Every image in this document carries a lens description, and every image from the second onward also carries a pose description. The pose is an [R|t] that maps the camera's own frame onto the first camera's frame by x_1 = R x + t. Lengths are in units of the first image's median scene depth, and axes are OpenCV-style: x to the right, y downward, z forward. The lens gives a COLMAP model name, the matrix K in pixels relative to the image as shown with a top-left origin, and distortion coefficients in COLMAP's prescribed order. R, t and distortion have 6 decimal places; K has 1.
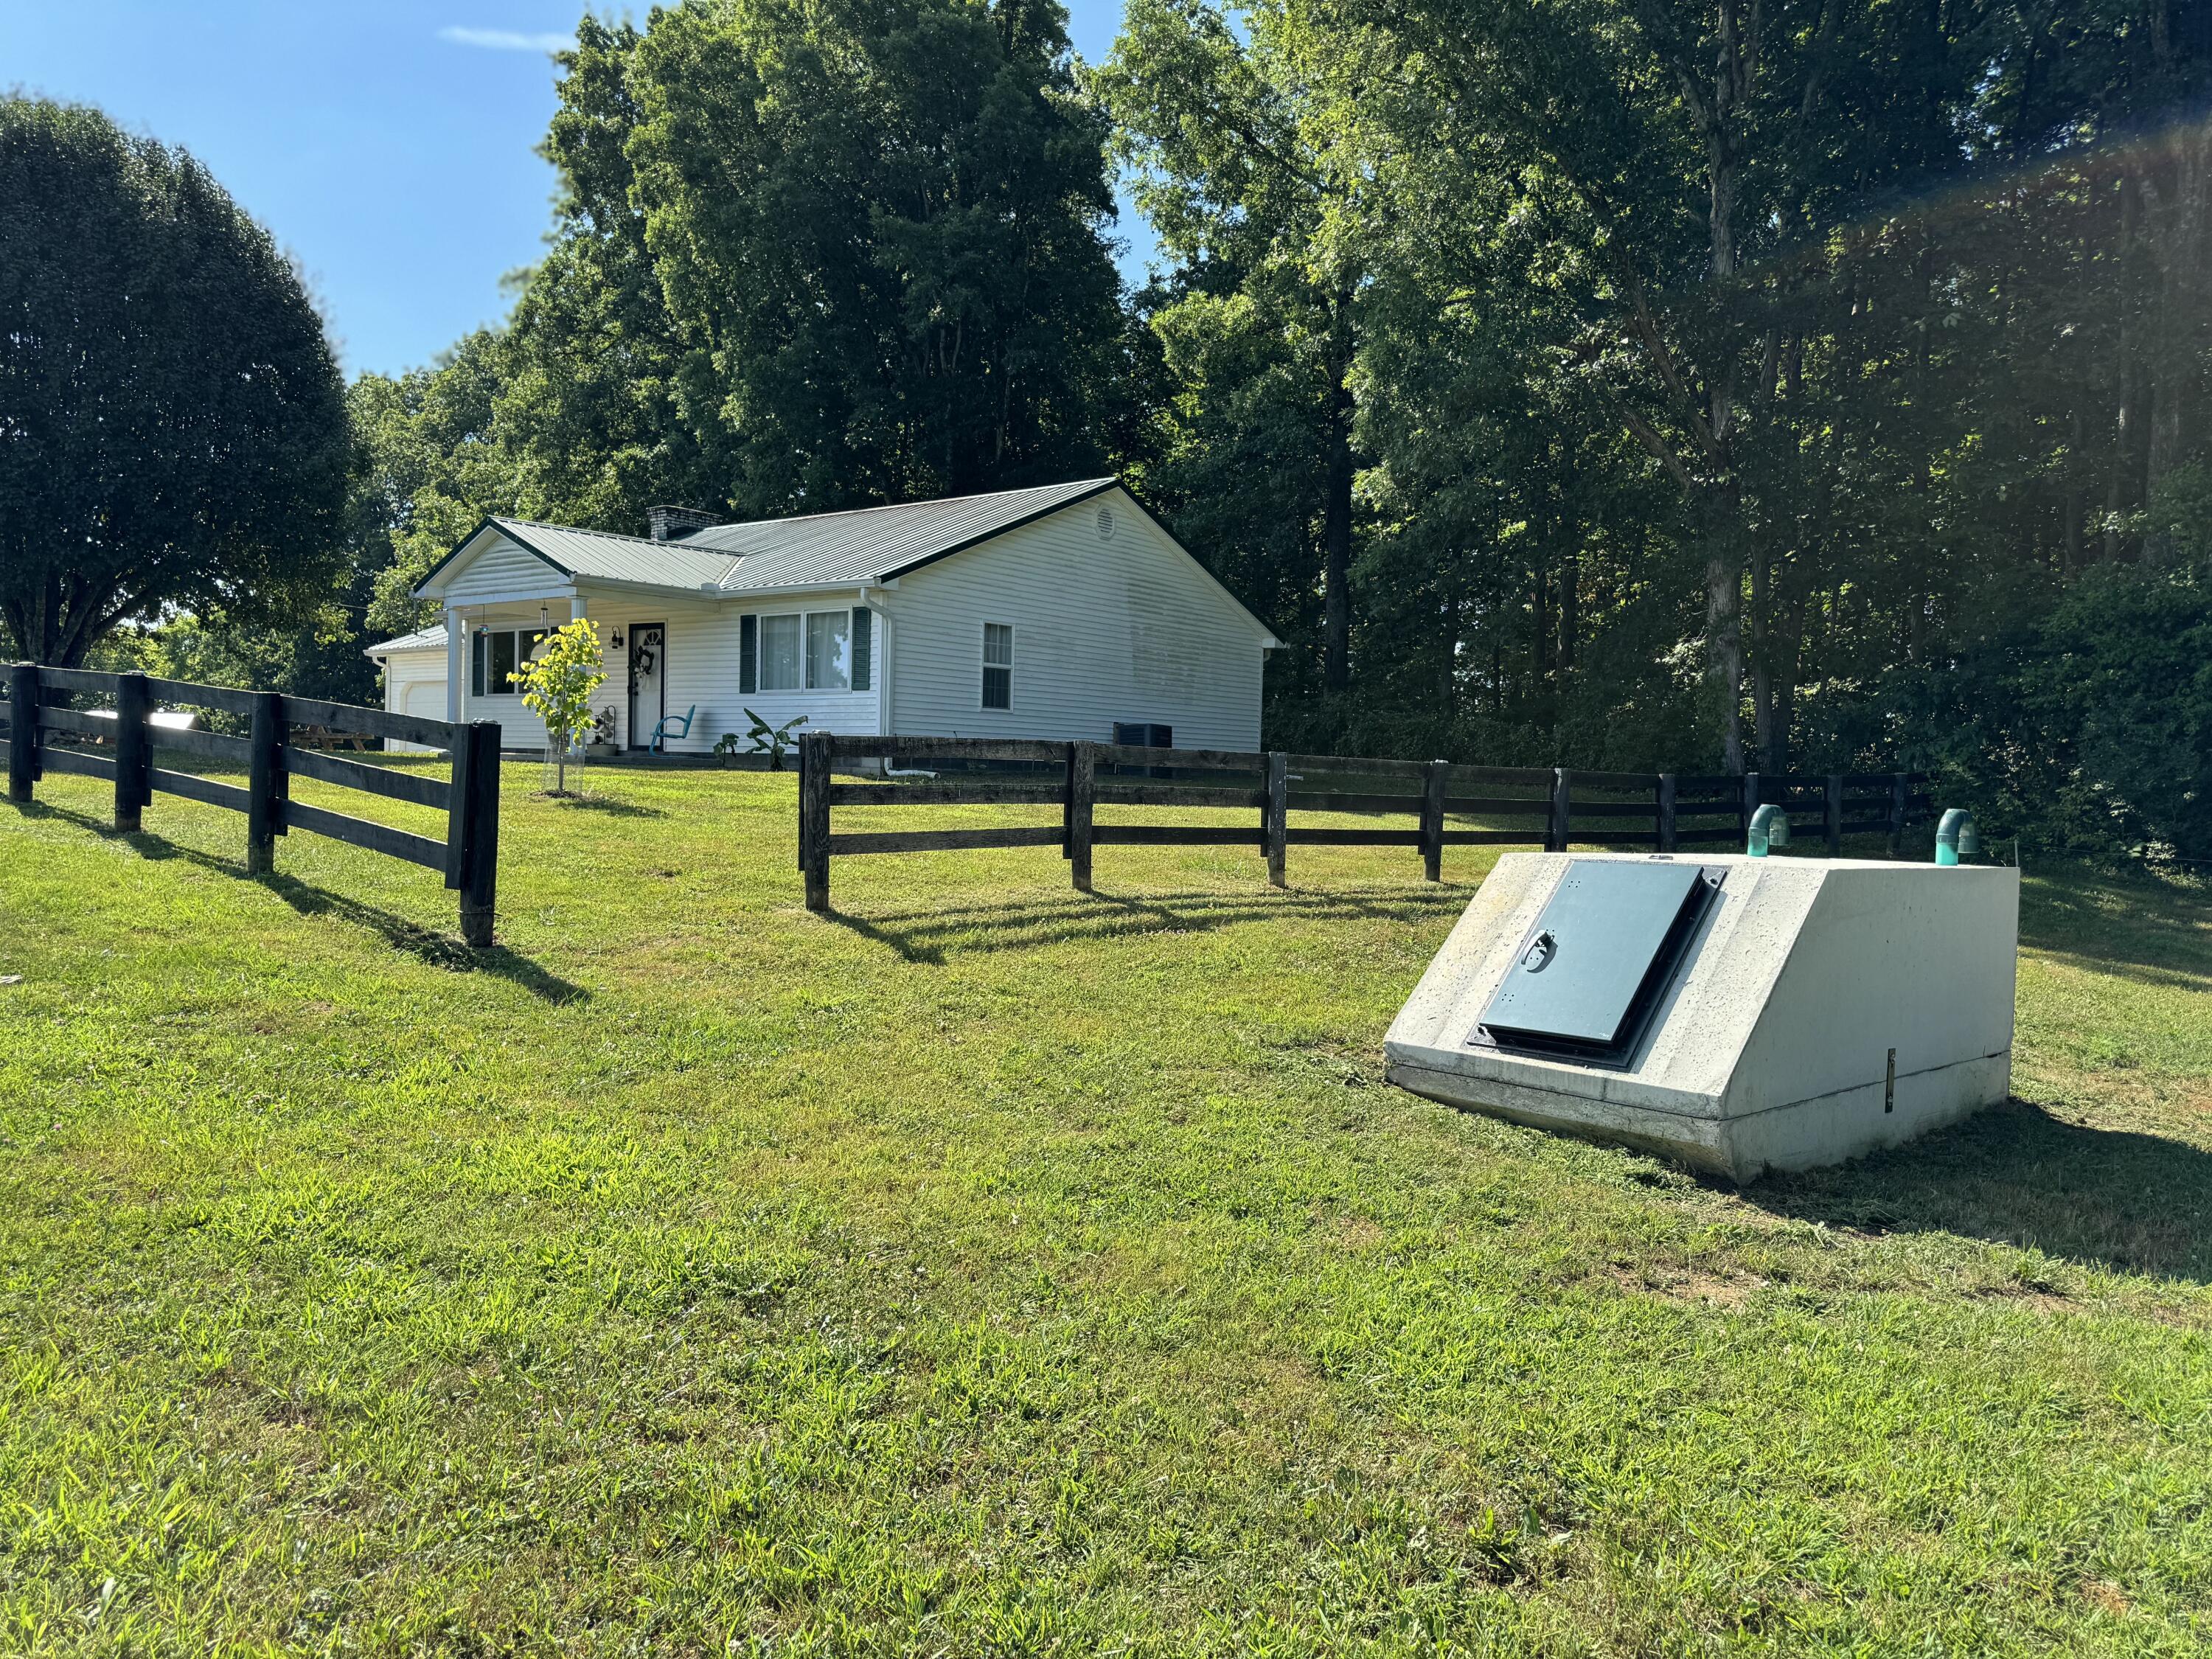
lens RADIAL K [[1562.1, 0, 1104.3], [0, 1562.1, 827.7], [0, 0, 1]] dist [0.005663, -0.001546]
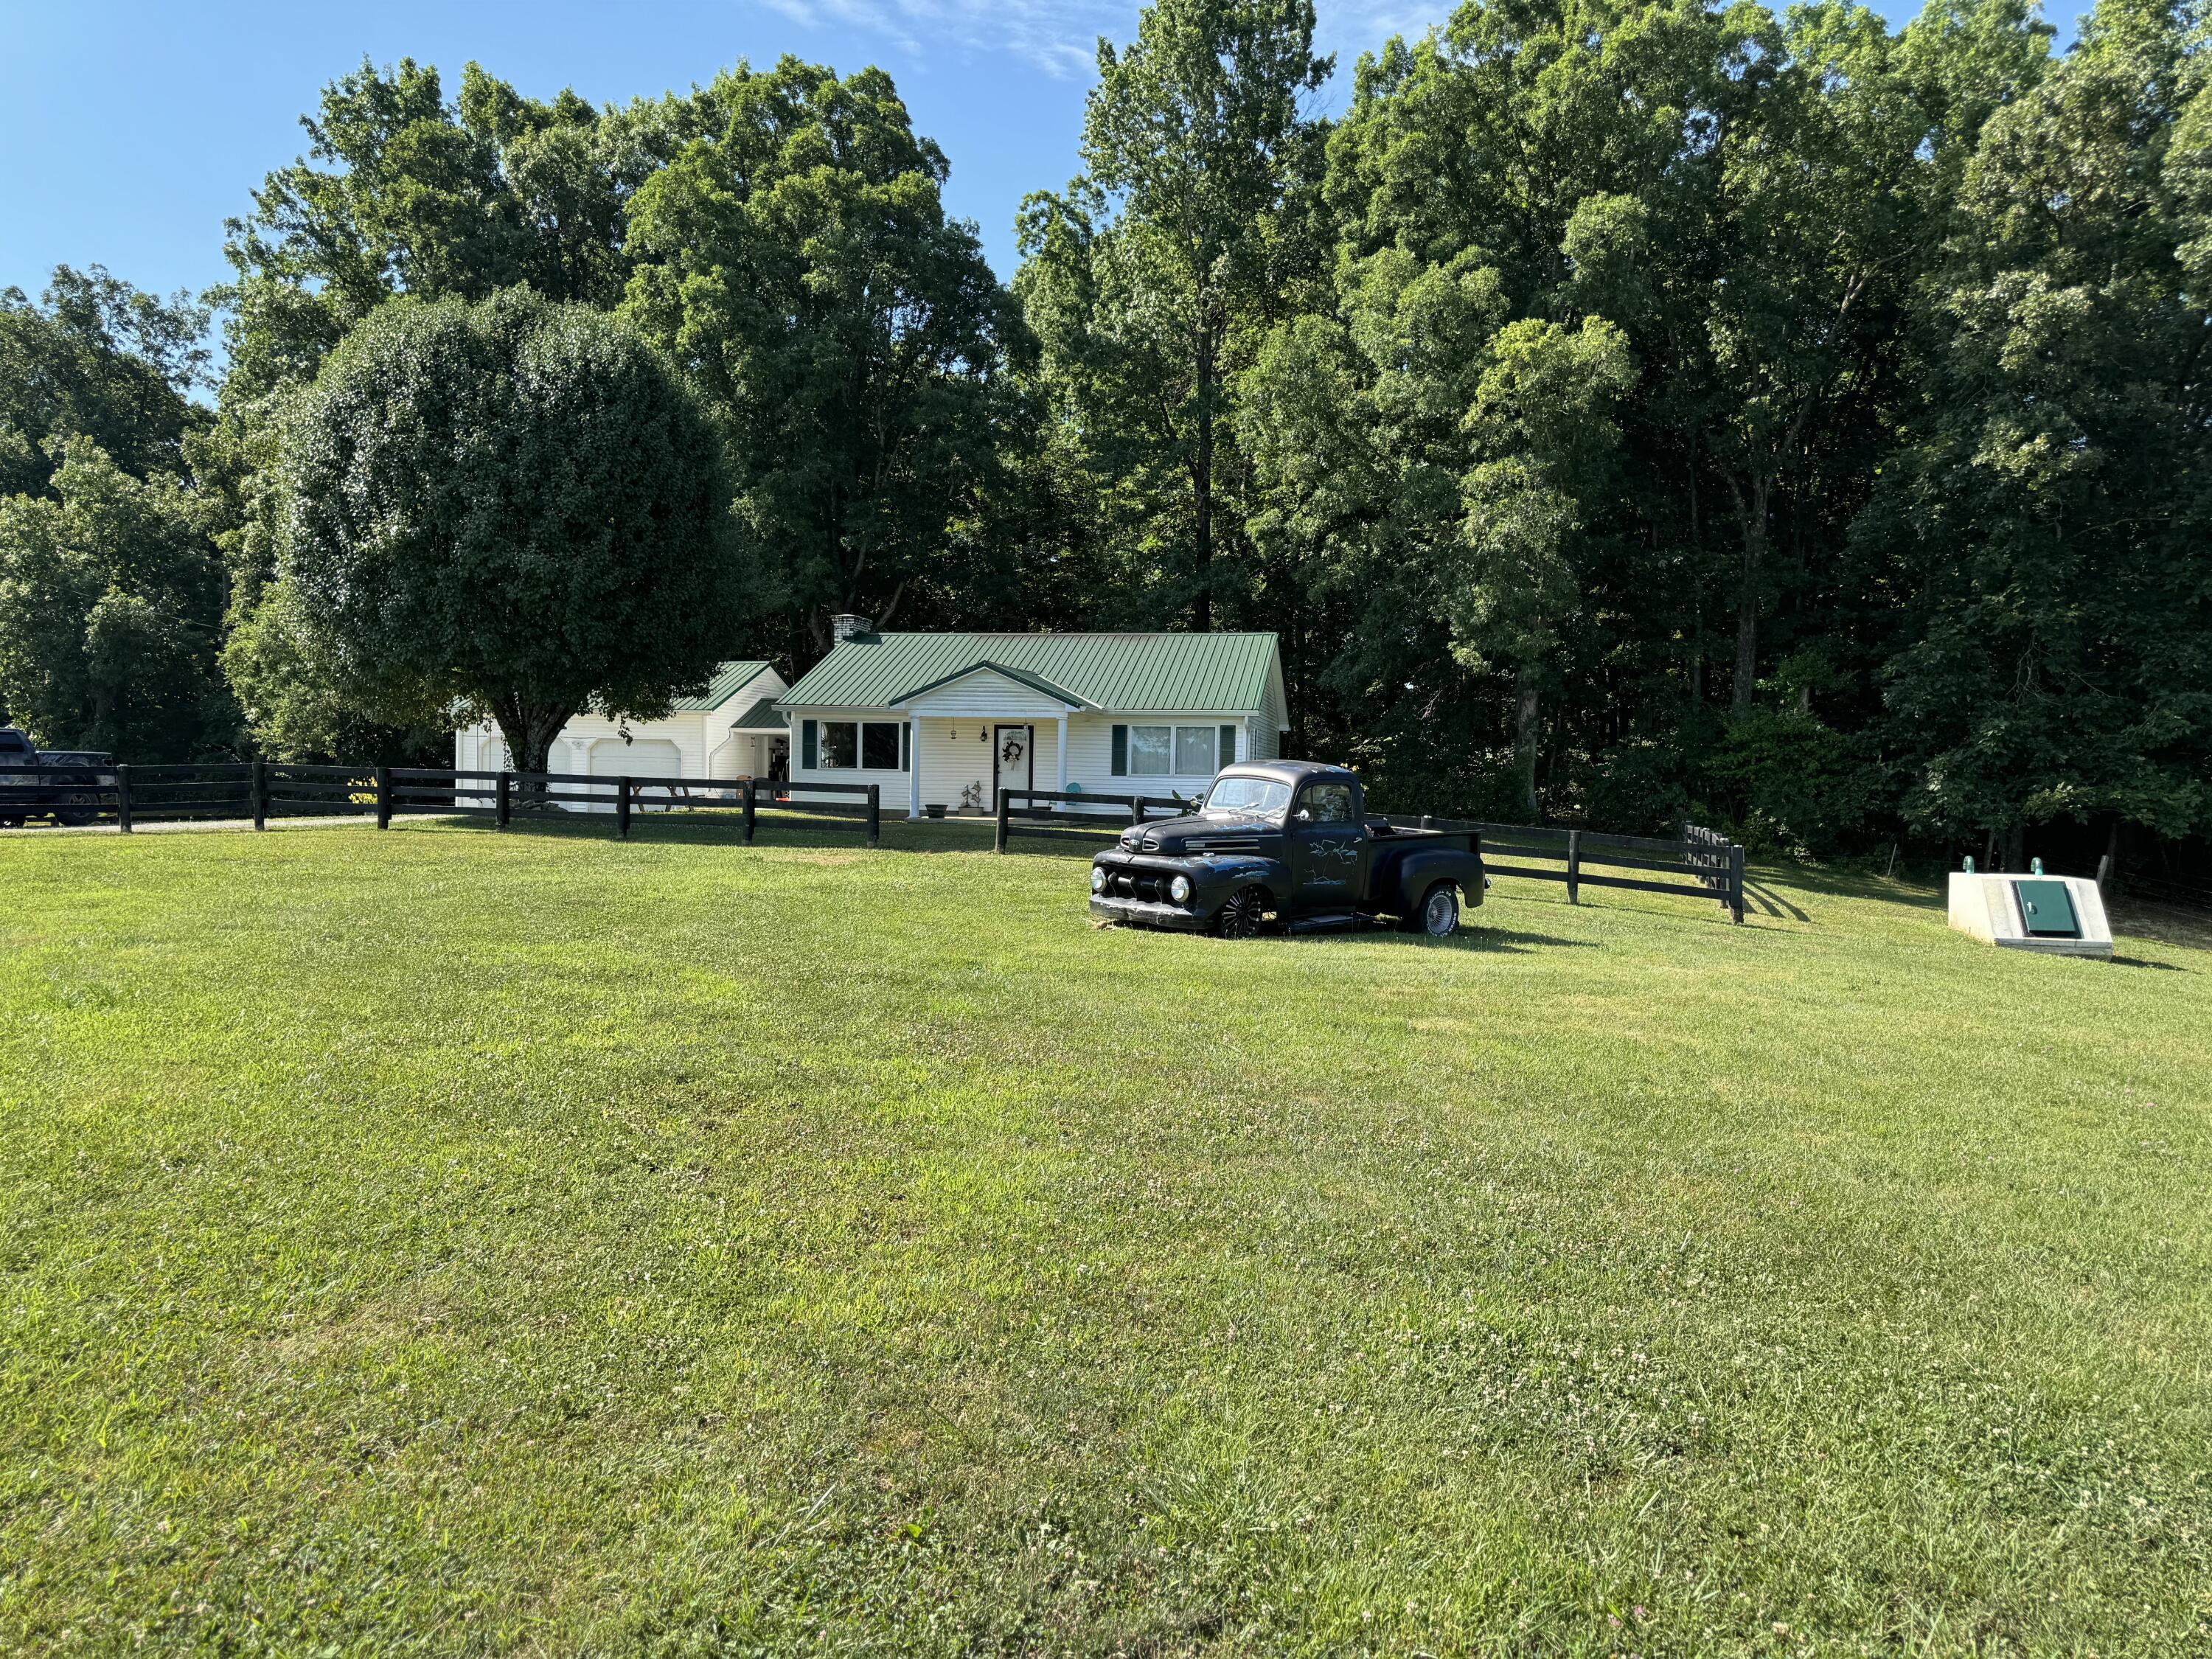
lens RADIAL K [[1562.1, 0, 1104.5], [0, 1562.1, 833.4], [0, 0, 1]] dist [0.005663, -0.001546]
pose [[0.880019, -0.028692, 0.474070, -0.600496], [0.028179, 0.999569, 0.008188, -0.024597], [-0.474101, 0.006153, 0.880449, -0.227618]]
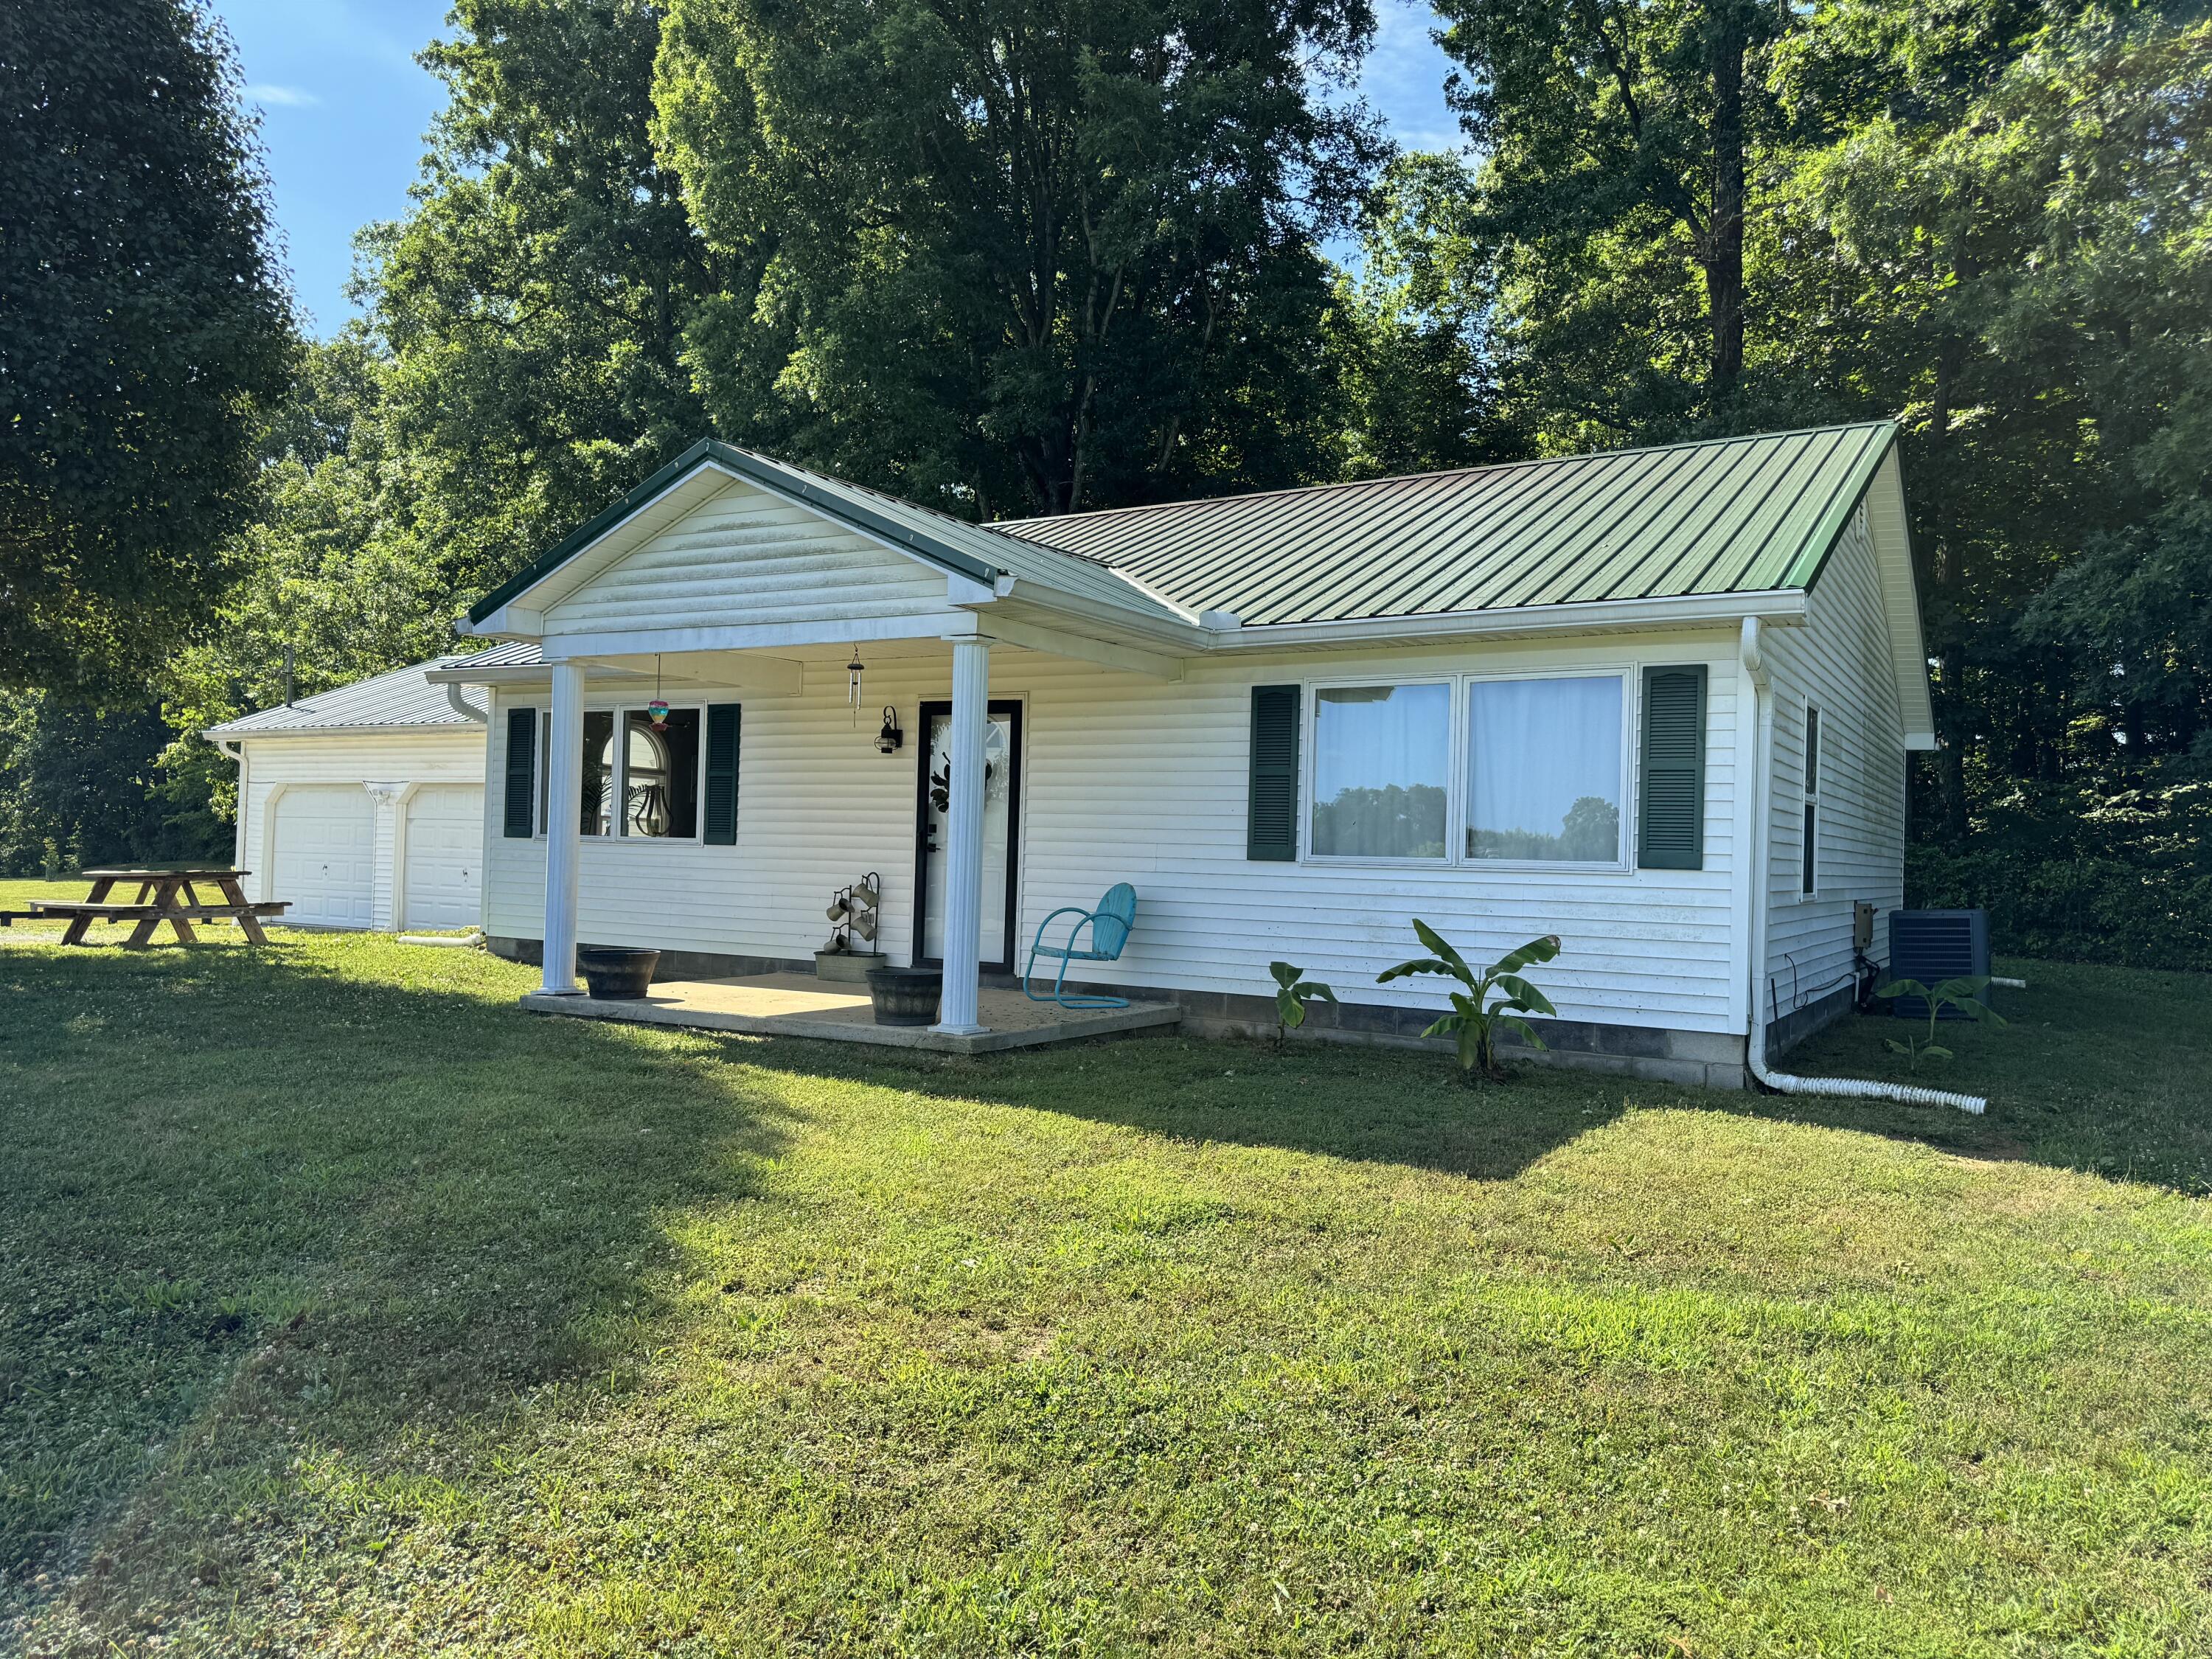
lens RADIAL K [[1562.1, 0, 1109.1], [0, 1562.1, 825.2], [0, 0, 1]] dist [0.005663, -0.001546]
pose [[0.990955, 0.002037, 0.134181, -0.202829], [0.004300, 0.998889, -0.046919, -0.046041], [-0.134128, 0.047071, 0.989845, 0.345728]]
